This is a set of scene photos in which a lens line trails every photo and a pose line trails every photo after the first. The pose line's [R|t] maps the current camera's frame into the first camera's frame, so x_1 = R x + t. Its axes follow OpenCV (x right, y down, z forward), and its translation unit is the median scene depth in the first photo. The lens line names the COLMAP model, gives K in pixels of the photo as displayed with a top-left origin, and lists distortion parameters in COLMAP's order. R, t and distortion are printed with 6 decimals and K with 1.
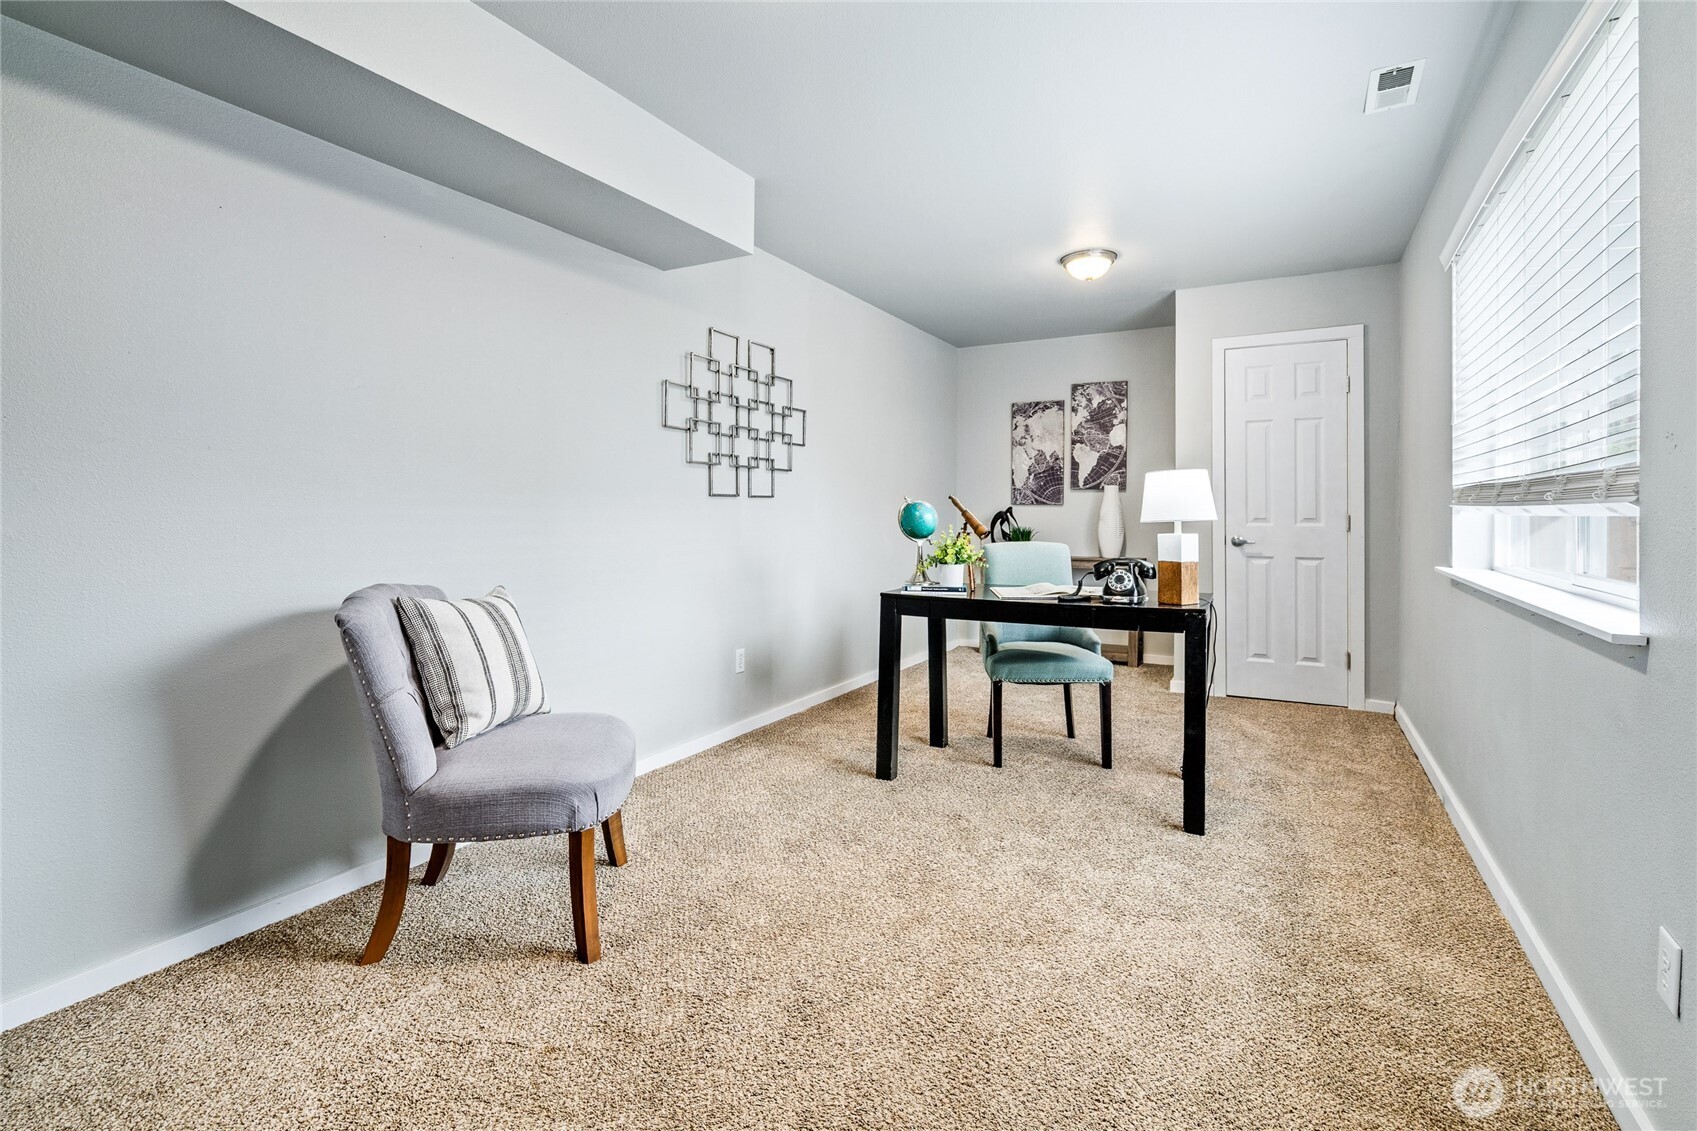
lens RADIAL K [[766.1, 0, 831.4], [0, 766.1, 509.2], [0, 0, 1]] dist [0.001786, -0.000475]
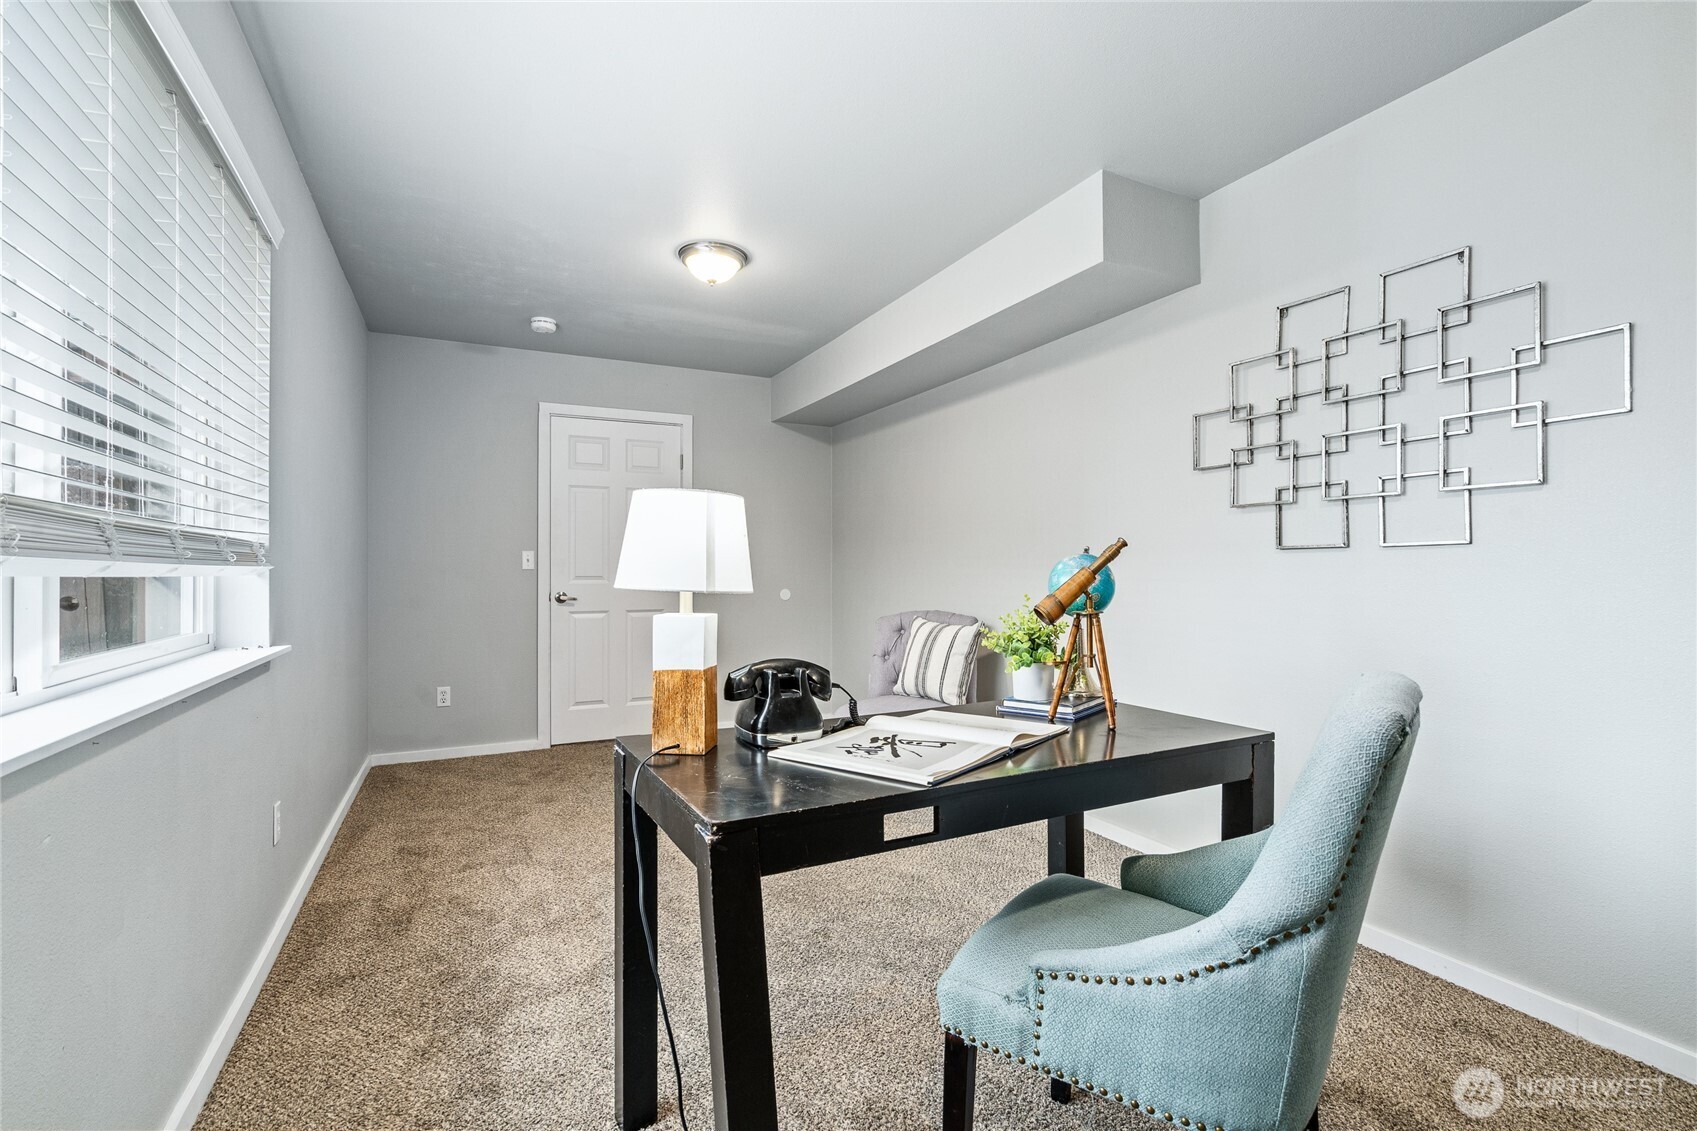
lens RADIAL K [[766.1, 0, 848.1], [0, 766.1, 570.2], [0, 0, 1]] dist [0.001786, -0.000475]
pose [[-0.523125, -0.002586, -0.852252, 0.633209], [0.001665, 0.999990, -0.004056, 0.002694], [0.852254, -0.003541, -0.523116, 1.025500]]
